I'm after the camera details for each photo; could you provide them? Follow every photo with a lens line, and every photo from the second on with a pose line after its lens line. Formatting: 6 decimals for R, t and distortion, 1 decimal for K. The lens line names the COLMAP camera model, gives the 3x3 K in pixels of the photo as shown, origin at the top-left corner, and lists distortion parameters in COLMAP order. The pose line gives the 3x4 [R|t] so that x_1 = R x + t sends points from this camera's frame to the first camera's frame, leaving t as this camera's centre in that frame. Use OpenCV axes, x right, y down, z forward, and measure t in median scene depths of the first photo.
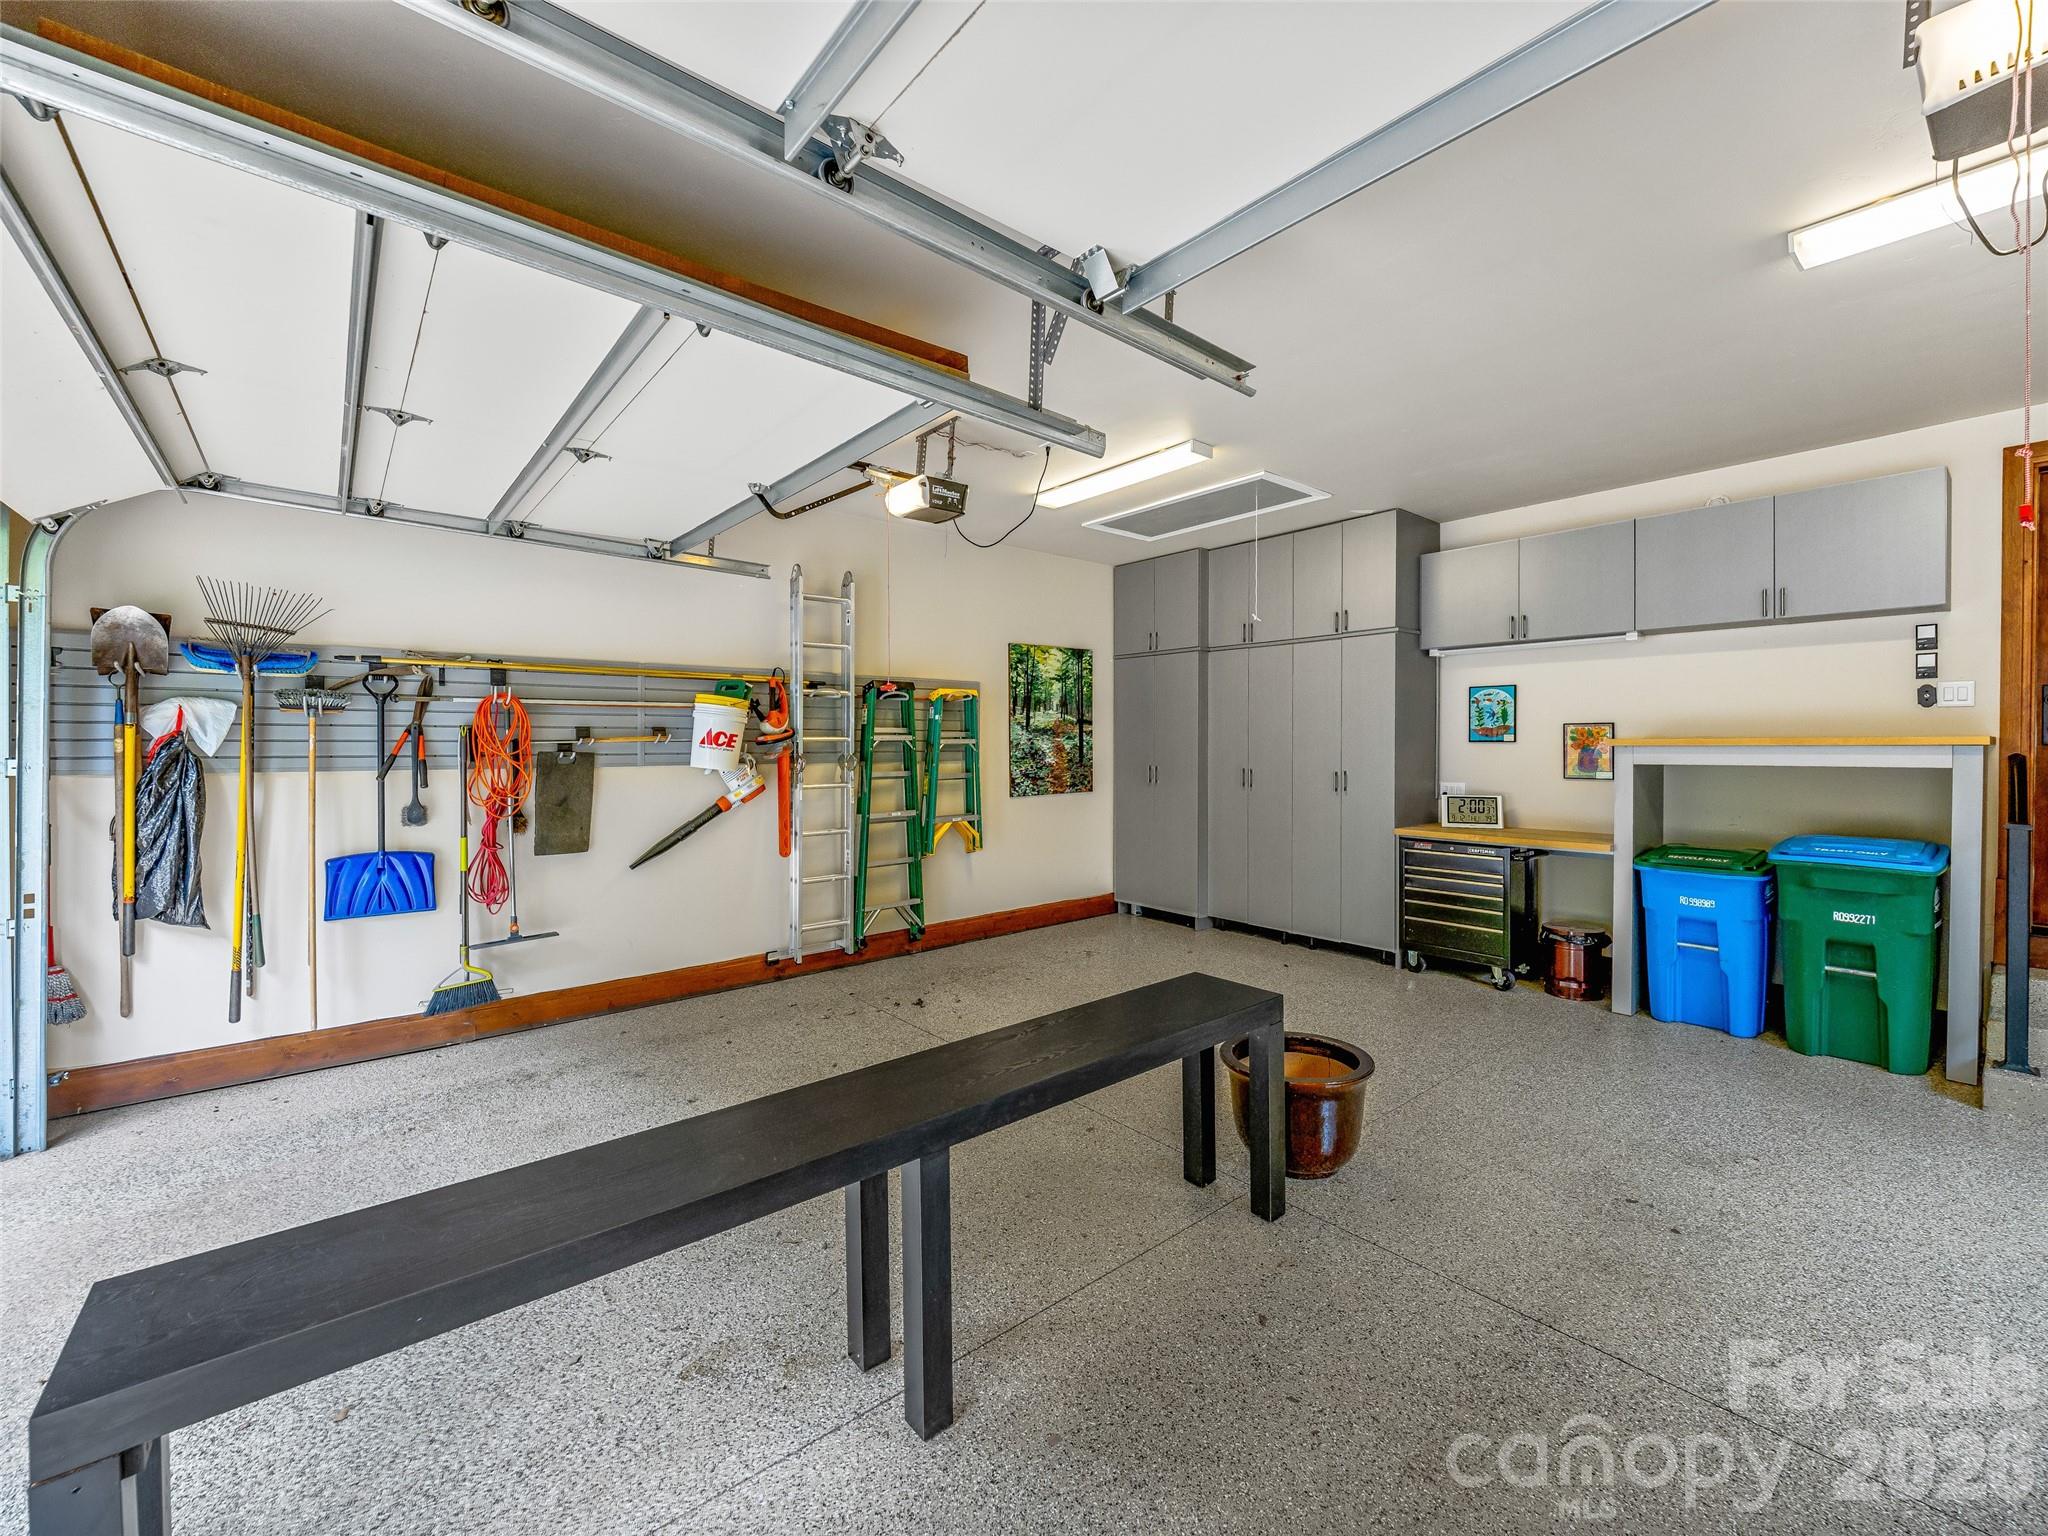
lens RADIAL K [[827.7, 0, 1024.0], [0, 827.7, 768.0], [0, 0, 1]] dist [-0.000620, 0.000152]
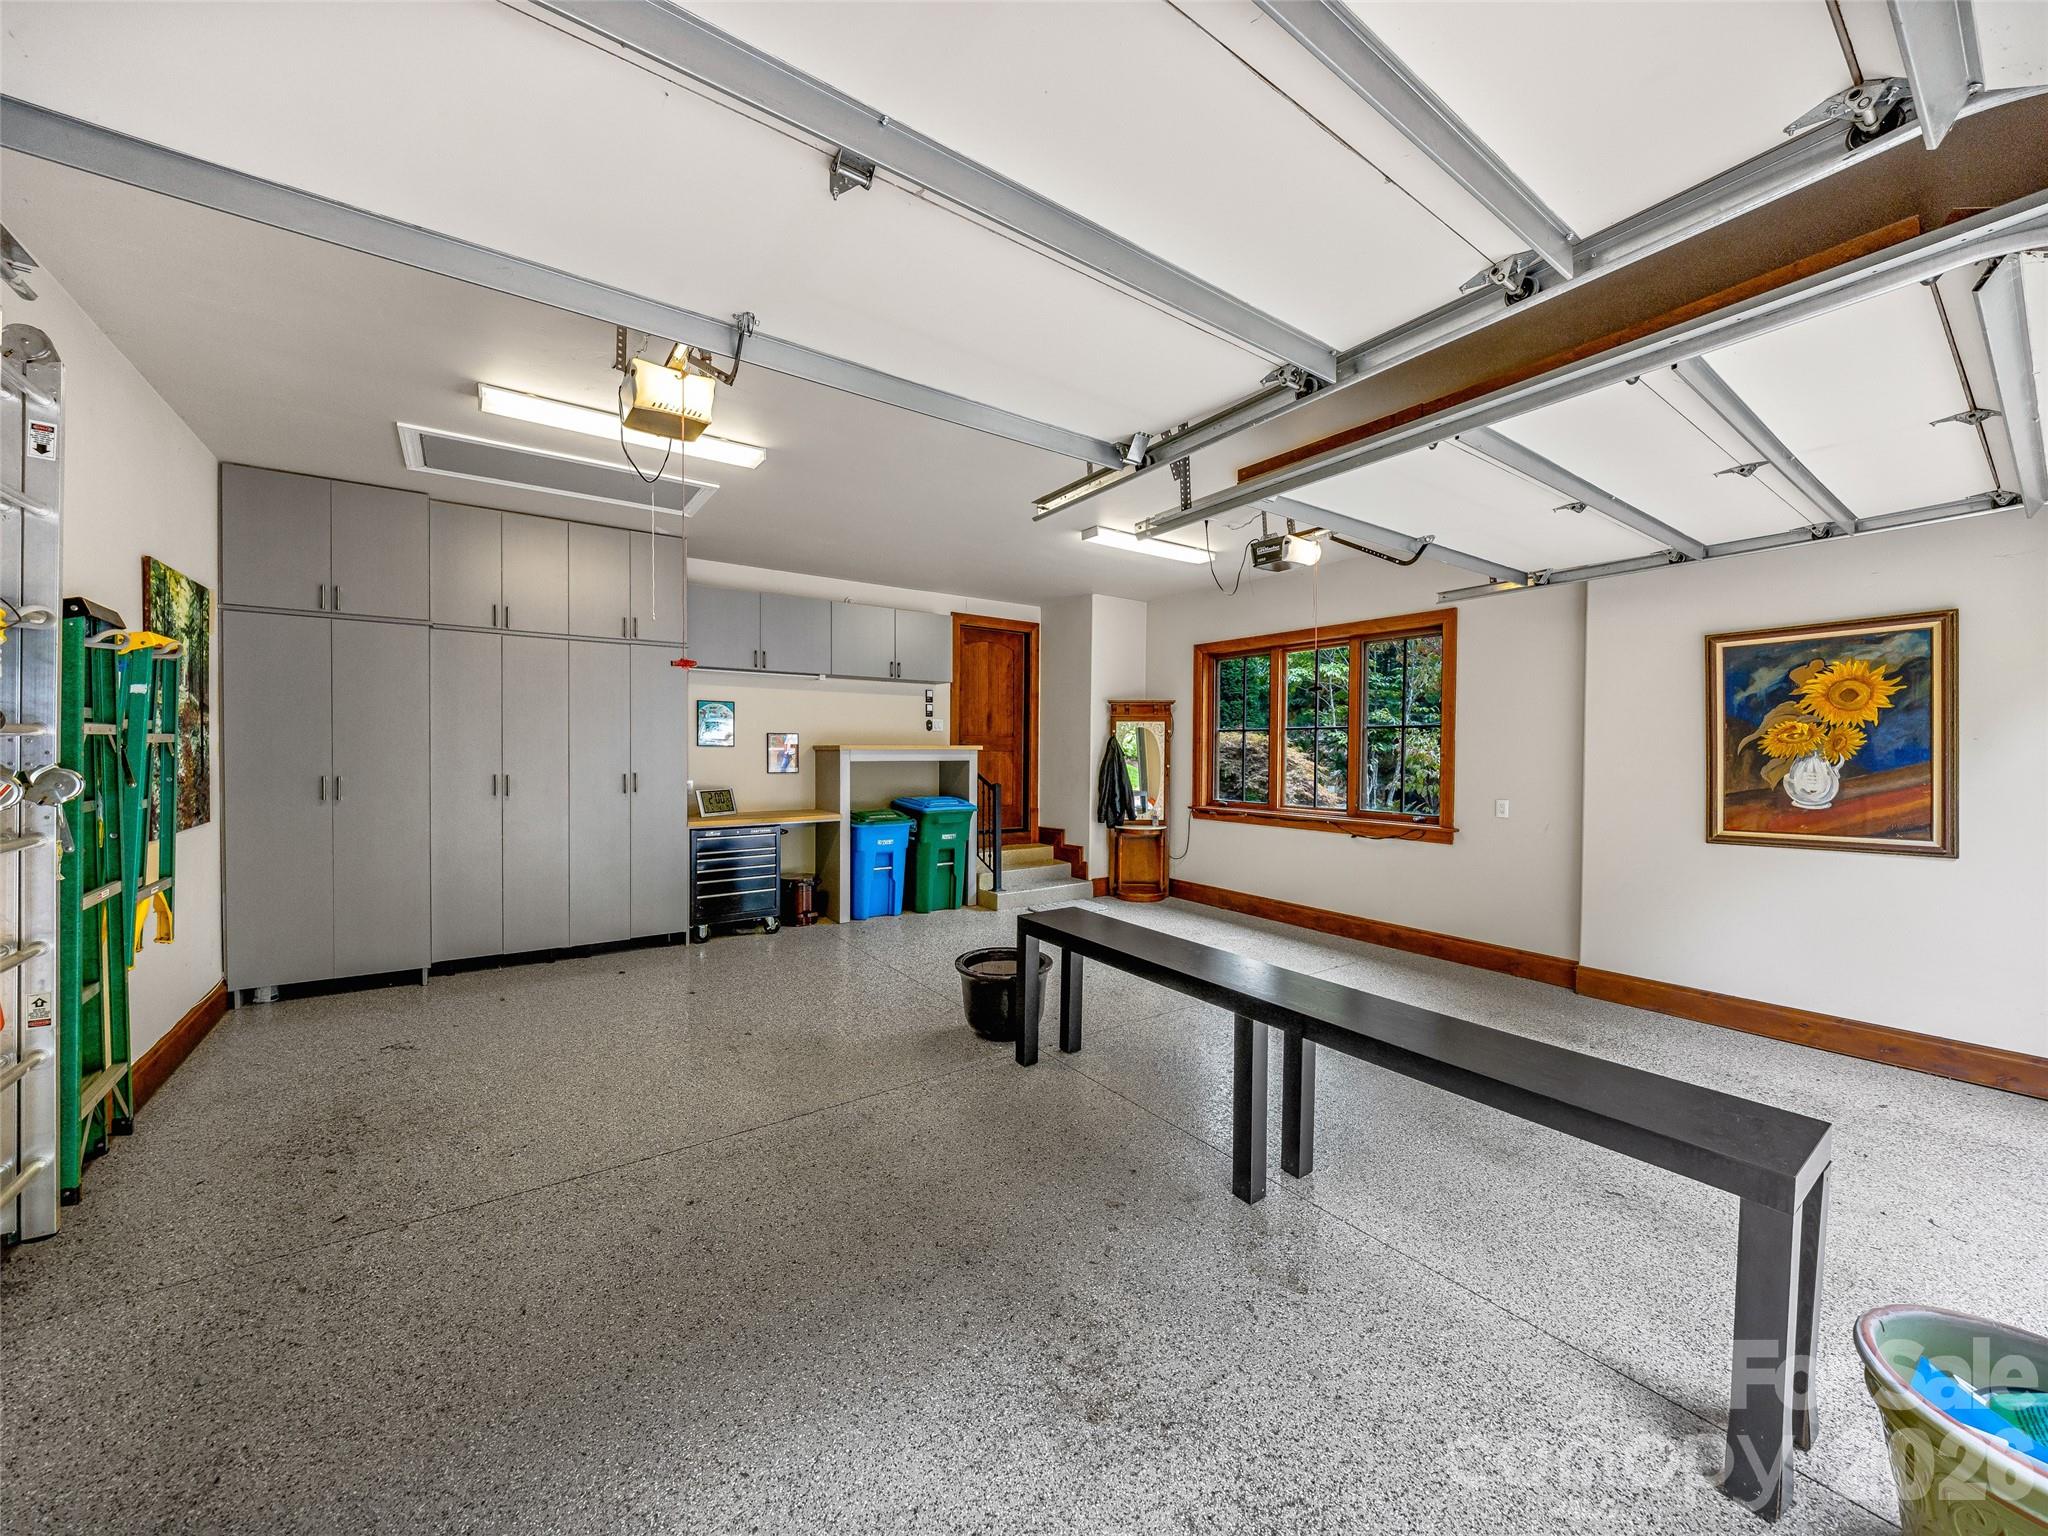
lens RADIAL K [[736.1, 0, 1024.0], [0, 736.1, 768.0], [0, 0, 1]] dist [0.000405, -0.000031]
pose [[0.101989, -0.023373, 0.994511, -0.641748], [0.022206, 0.999528, 0.021214, -0.014729], [-0.994538, 0.019921, 0.102460, 0.555652]]
